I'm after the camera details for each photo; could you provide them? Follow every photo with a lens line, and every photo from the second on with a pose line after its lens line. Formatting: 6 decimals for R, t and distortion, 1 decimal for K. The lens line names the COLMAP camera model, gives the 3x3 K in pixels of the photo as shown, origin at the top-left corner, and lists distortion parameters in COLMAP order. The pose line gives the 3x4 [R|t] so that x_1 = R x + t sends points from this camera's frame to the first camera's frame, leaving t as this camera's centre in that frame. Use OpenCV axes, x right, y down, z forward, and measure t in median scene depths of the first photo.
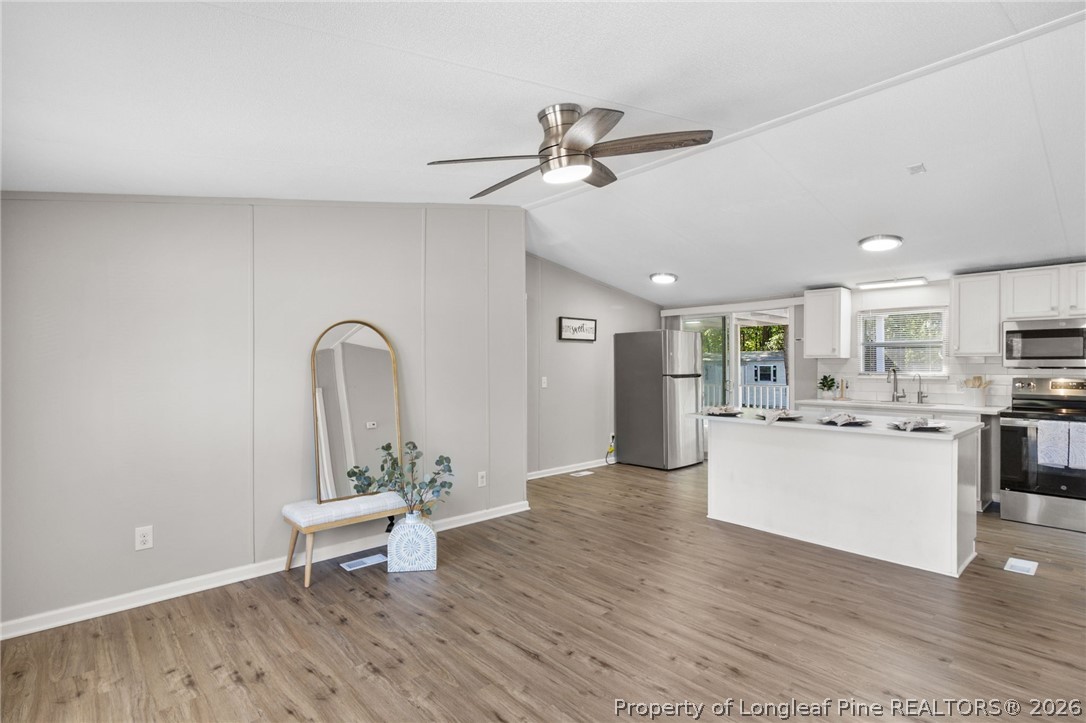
lens RADIAL K [[511.3, 0, 547.4], [0, 511.3, 364.5], [0, 0, 1]] dist [-0.003544, -0.000502]
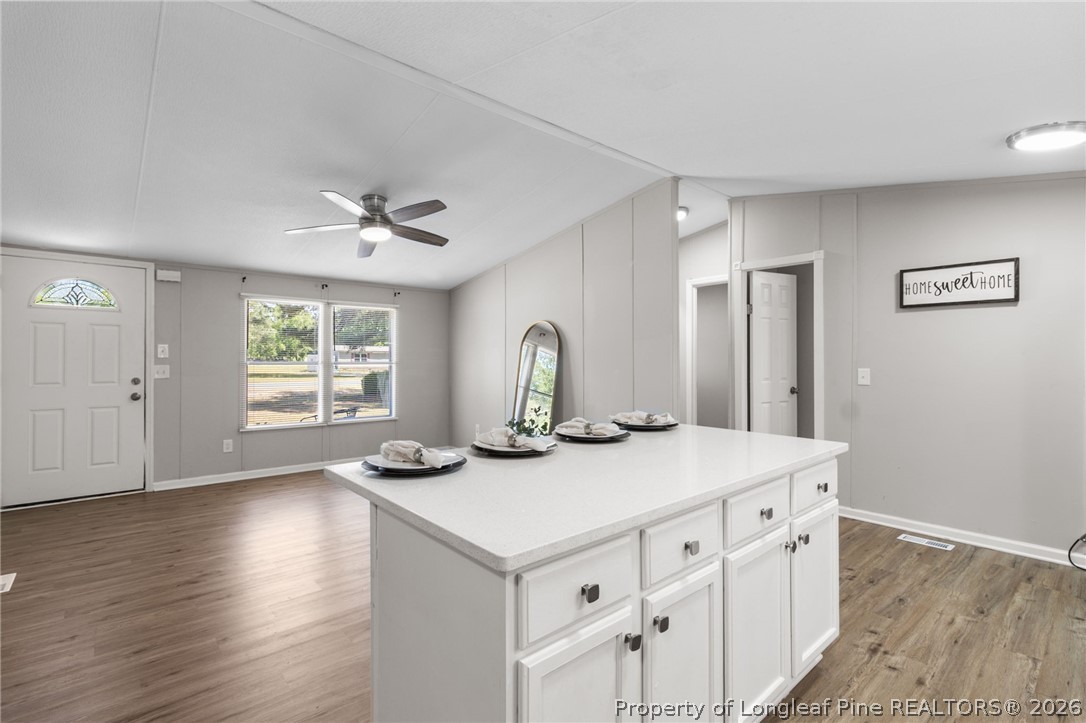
lens RADIAL K [[511.3, 0, 549.7], [0, 511.3, 358.7], [0, 0, 1]] dist [-0.003544, -0.000502]
pose [[-0.009167, 0.013887, -0.999862, 1.581858], [0.004084, 0.999896, 0.013850, 0.003097], [0.999950, -0.003956, -0.009223, 1.469136]]
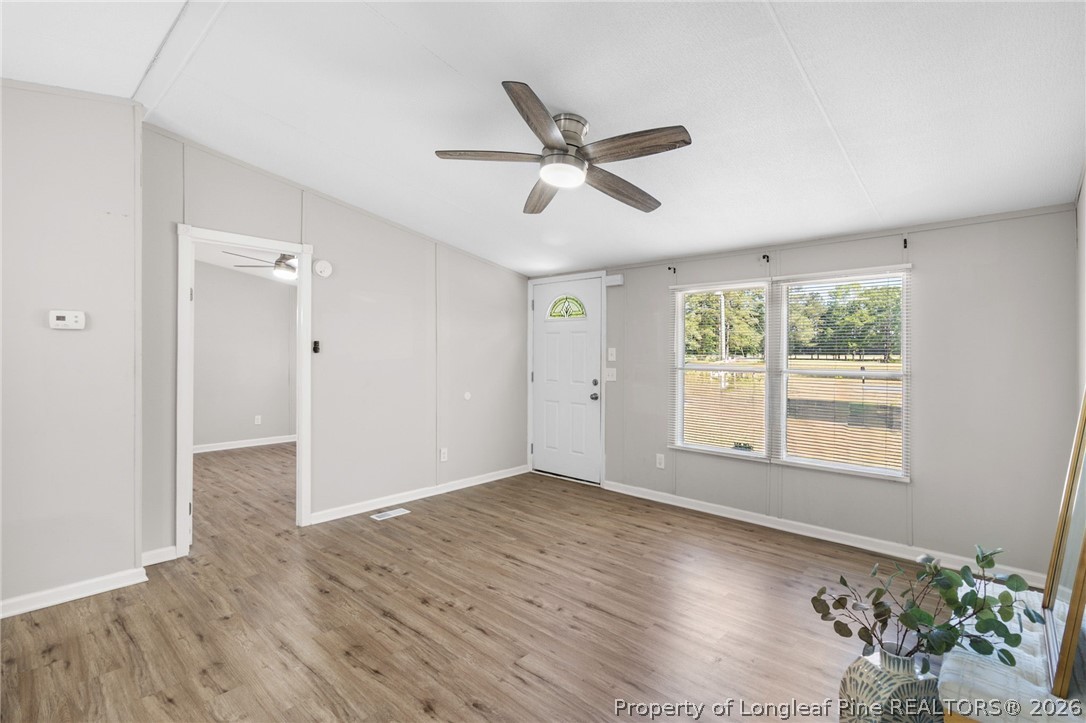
lens RADIAL K [[511.3, 0, 544.1], [0, 511.3, 354.6], [0, 0, 1]] dist [-0.003544, -0.000502]
pose [[-0.996446, 0.003864, -0.084147, 0.155051], [0.004903, 0.999914, -0.012151, 0.017554], [0.084092, -0.012521, -0.996379, 1.920945]]
